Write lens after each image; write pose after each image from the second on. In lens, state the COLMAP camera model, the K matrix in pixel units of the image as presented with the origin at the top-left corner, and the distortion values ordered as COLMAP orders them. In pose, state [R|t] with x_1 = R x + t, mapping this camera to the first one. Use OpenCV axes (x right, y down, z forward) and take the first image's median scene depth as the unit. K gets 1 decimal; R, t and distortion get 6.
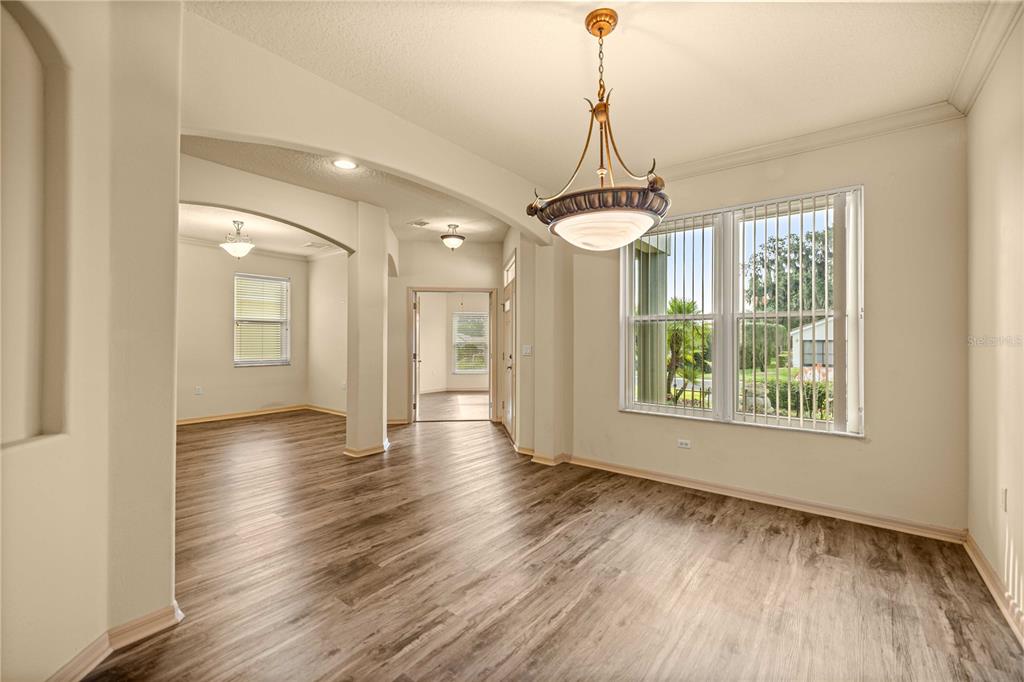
lens RADIAL K [[431.1, 0, 513.1], [0, 431.1, 341.4], [0, 0, 1]] dist [-0.002699, -0.000242]
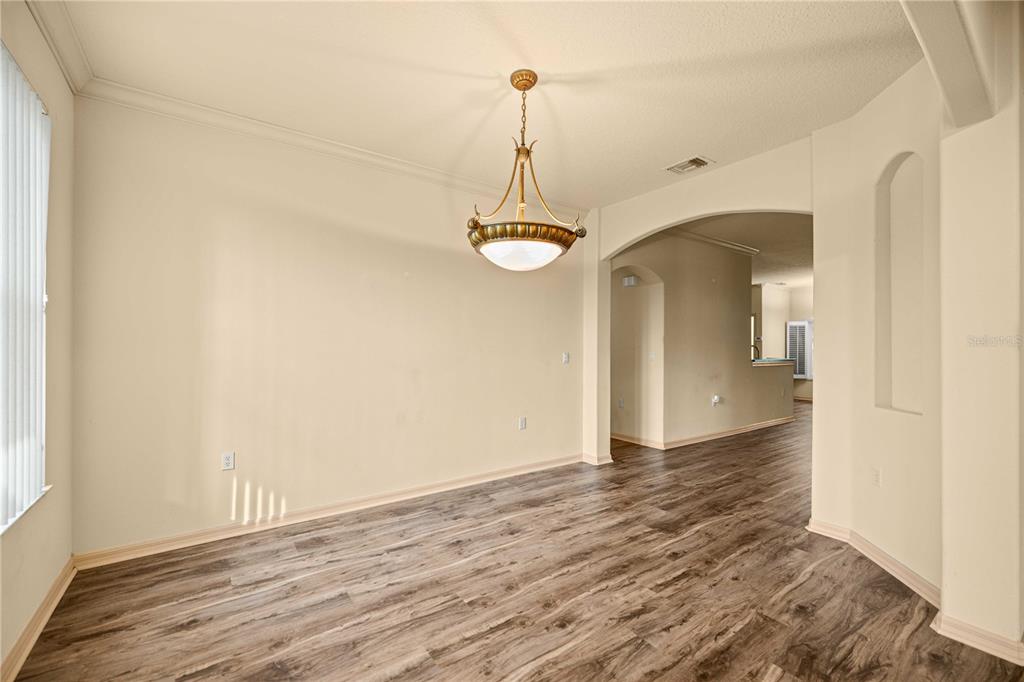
lens RADIAL K [[431.1, 0, 510.9], [0, 431.1, 343.3], [0, 0, 1]] dist [-0.002699, -0.000242]
pose [[-0.959462, -0.004708, 0.281799, -0.089070], [-0.006437, 0.999966, -0.005207, -0.005440], [-0.281765, -0.006810, -0.959459, 1.882485]]
